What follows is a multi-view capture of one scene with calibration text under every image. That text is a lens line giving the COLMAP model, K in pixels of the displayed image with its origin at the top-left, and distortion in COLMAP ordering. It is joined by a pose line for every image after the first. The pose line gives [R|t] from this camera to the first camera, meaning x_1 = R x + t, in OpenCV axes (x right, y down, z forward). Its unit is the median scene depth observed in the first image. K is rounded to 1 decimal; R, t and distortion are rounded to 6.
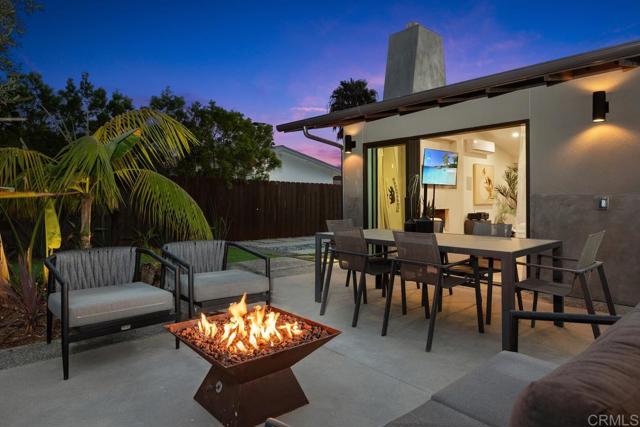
lens RADIAL K [[392.0, 0, 320.0], [0, 392.0, 213.5], [0, 0, 1]] dist [-0.000123, -0.000011]
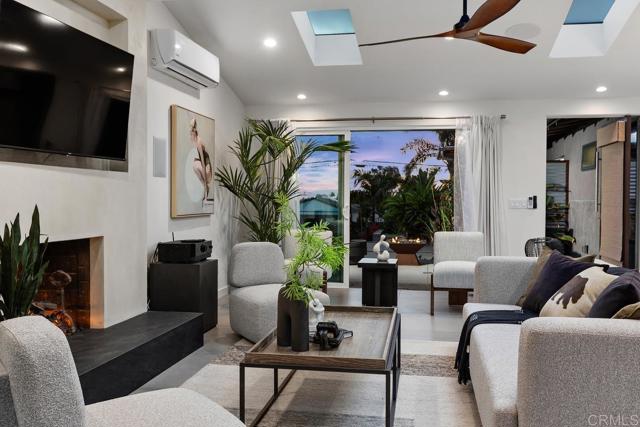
lens RADIAL K [[594.9, 0, 320.0], [0, 594.9, 213.5], [0, 0, 1]] dist [0.000379, 0.000503]
pose [[0.785748, -0.011041, 0.618449, 0.158296], [0.010583, 0.999934, 0.004406, -0.027224], [-0.618457, 0.003083, 0.785813, 0.479115]]
